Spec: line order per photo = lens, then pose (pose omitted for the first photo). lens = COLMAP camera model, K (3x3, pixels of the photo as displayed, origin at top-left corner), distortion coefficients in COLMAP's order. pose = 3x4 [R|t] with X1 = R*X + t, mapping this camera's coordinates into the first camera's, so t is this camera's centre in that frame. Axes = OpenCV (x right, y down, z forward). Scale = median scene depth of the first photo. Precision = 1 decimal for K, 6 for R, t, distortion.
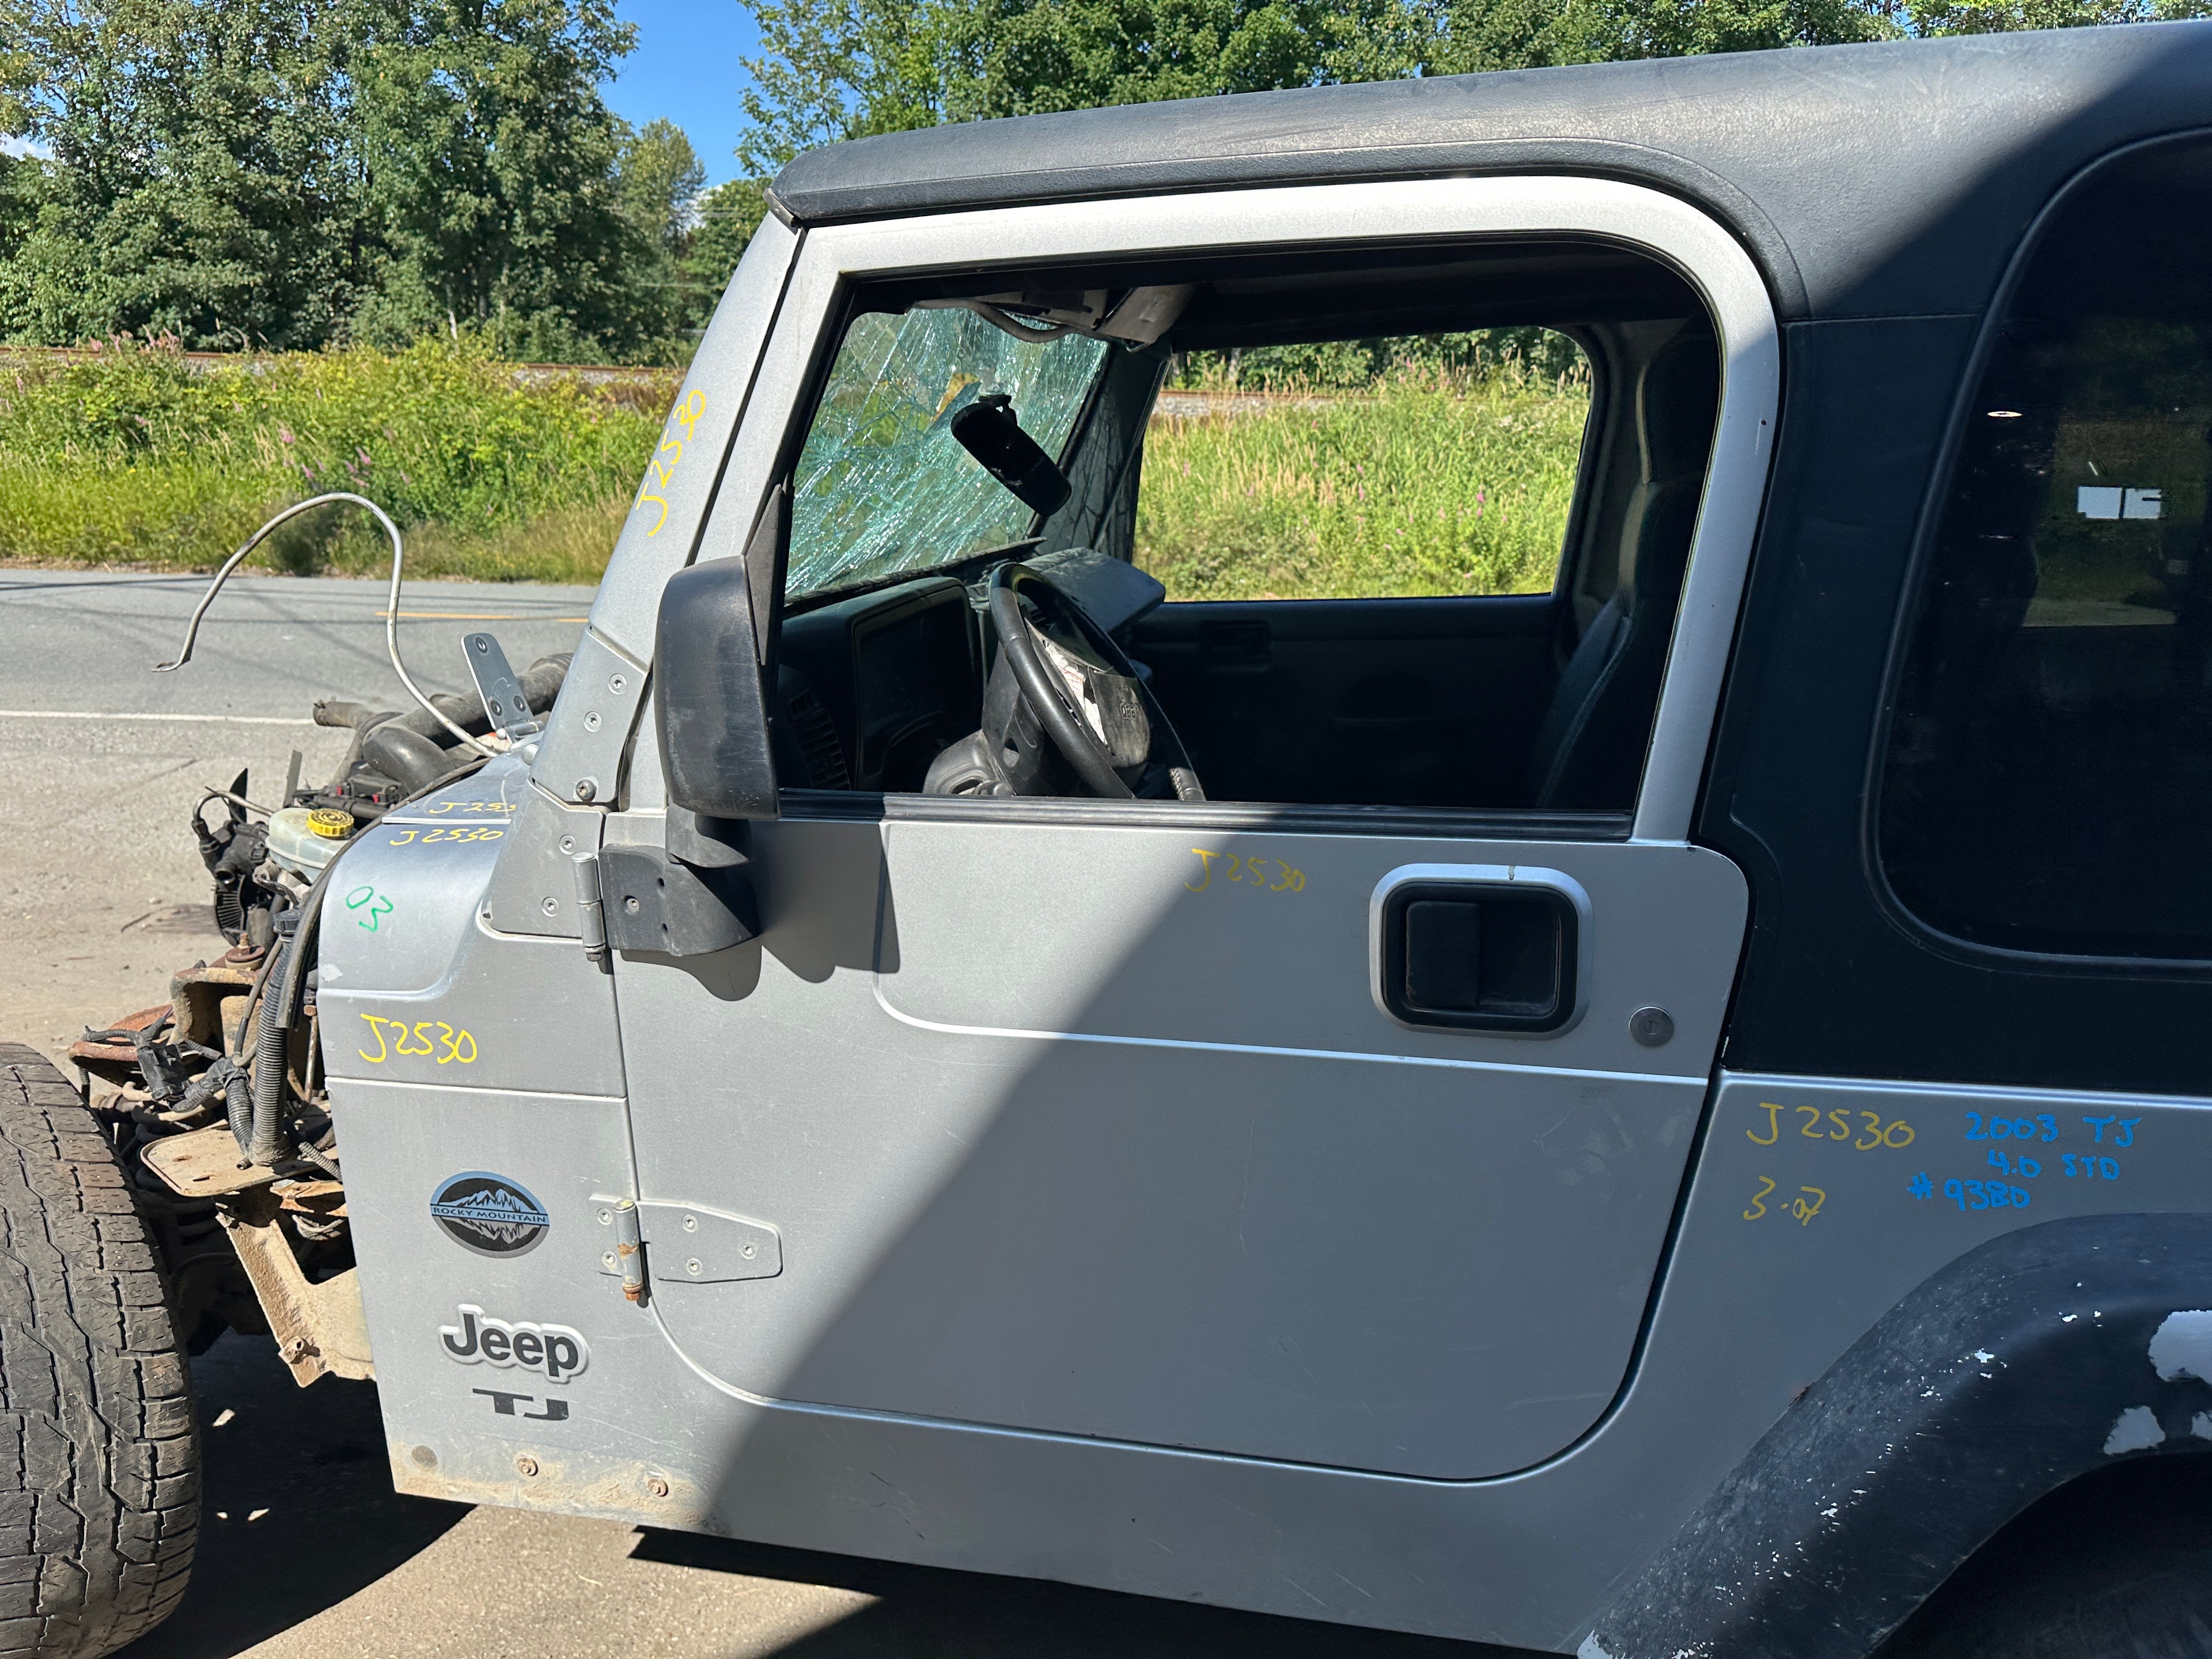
lens RADIAL K [[1577.7, 0, 1123.4], [0, 1577.7, 810.7], [0, 0, 1]] dist [0.010084, -0.030964]
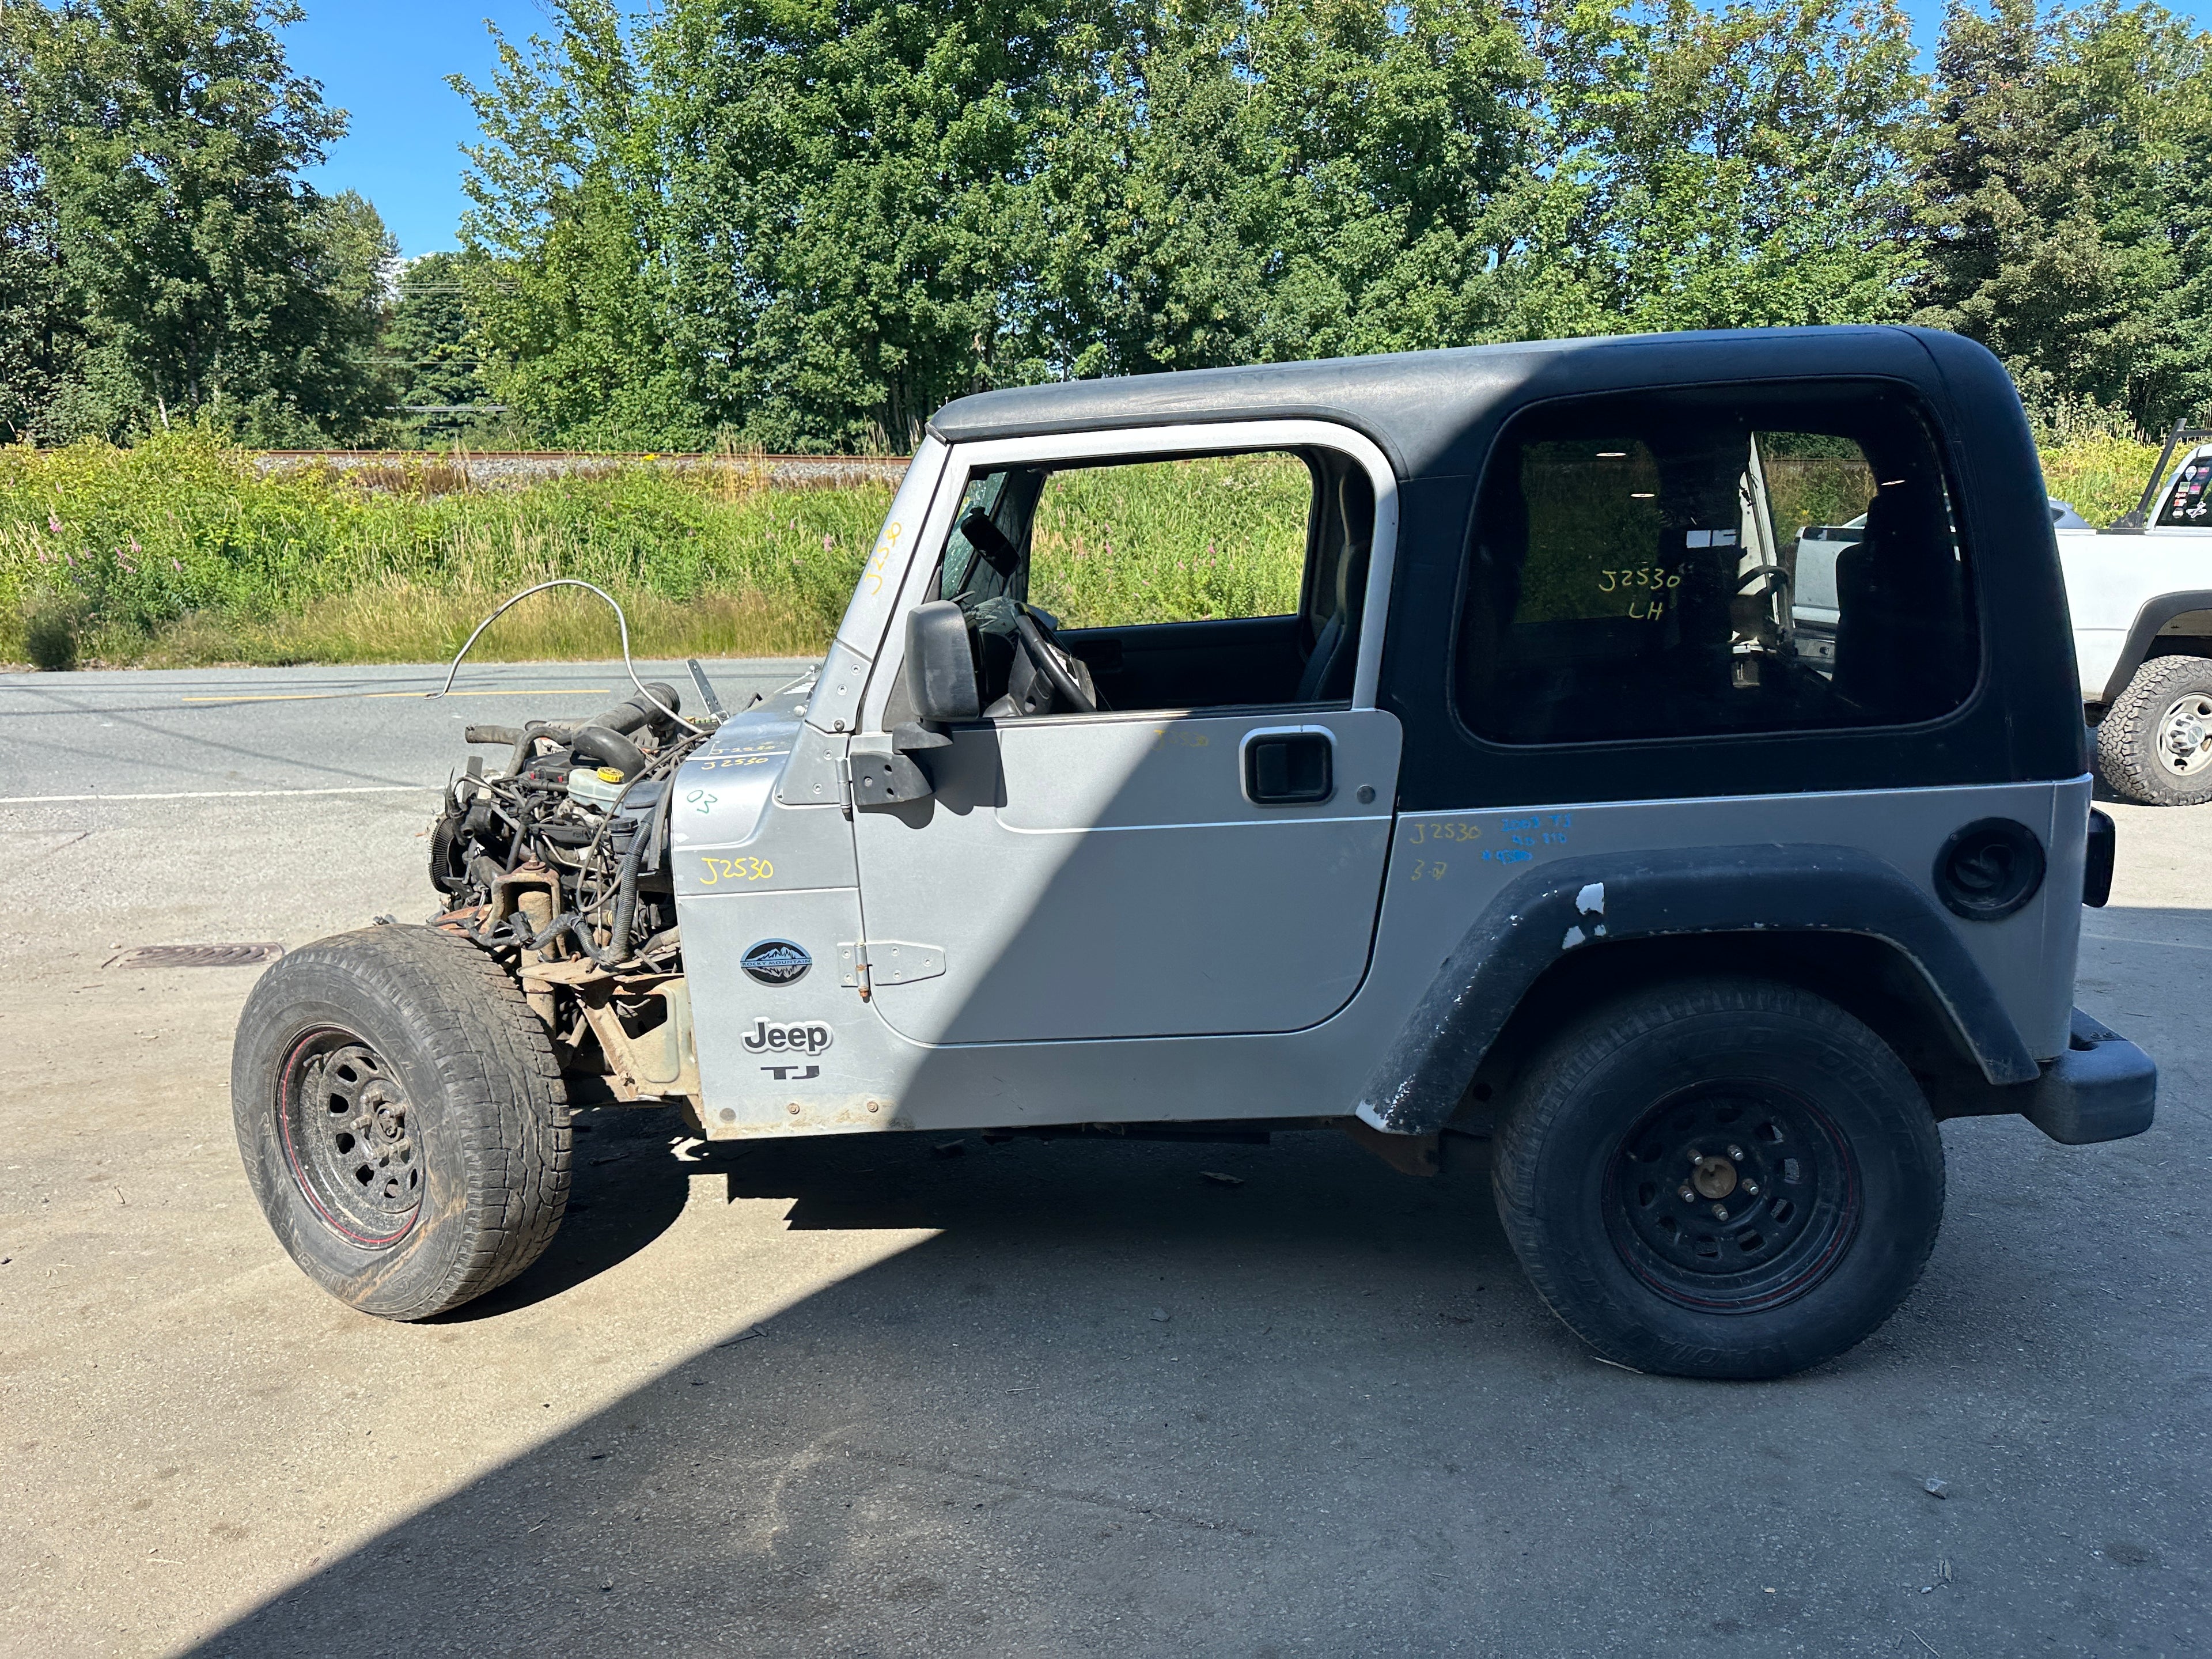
lens RADIAL K [[1563.2, 0, 1109.4], [0, 1563.2, 806.6], [0, 0, 1]] dist [0.025205, -0.029335]
pose [[0.986236, -0.063759, 0.152559, -0.159456], [0.069259, 0.997117, -0.031009, 0.088279], [-0.150142, 0.041148, 0.987808, -0.497274]]
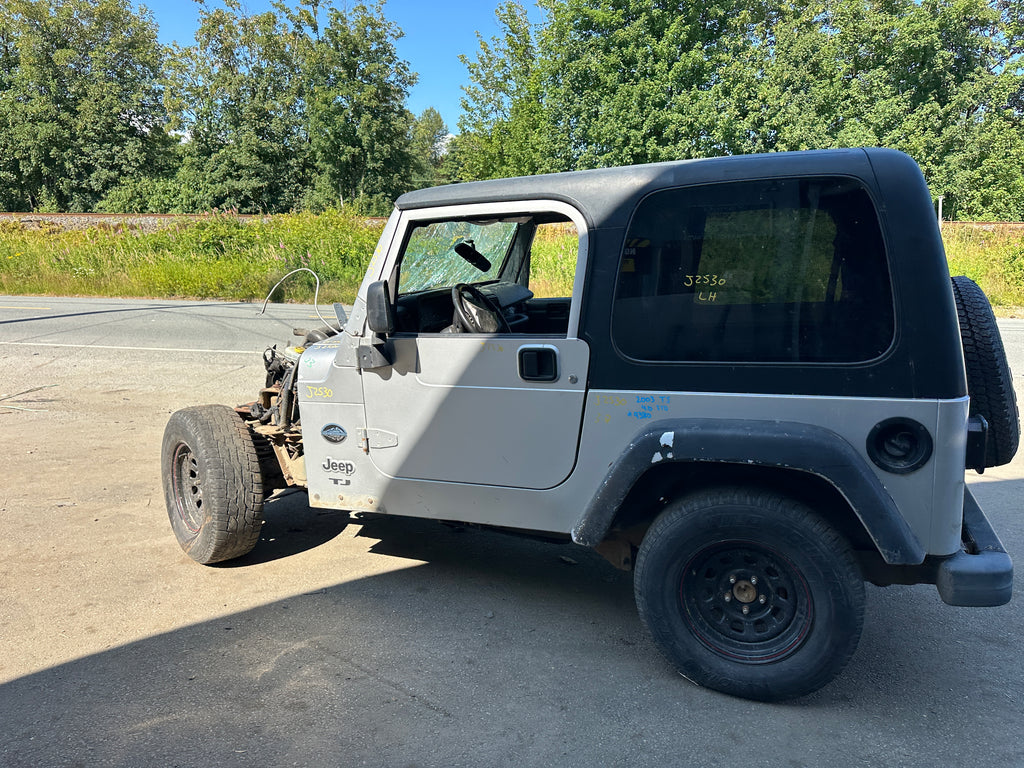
lens RADIAL K [[723.6, 0, 514.9], [0, 723.6, 376.4], [0, 0, 1]] dist [0.025205, -0.029335]
pose [[0.986971, 0.010070, -0.160585, 0.226504], [-0.017760, 0.998759, -0.046524, 0.102801], [0.159918, 0.048770, 0.985925, -0.495150]]
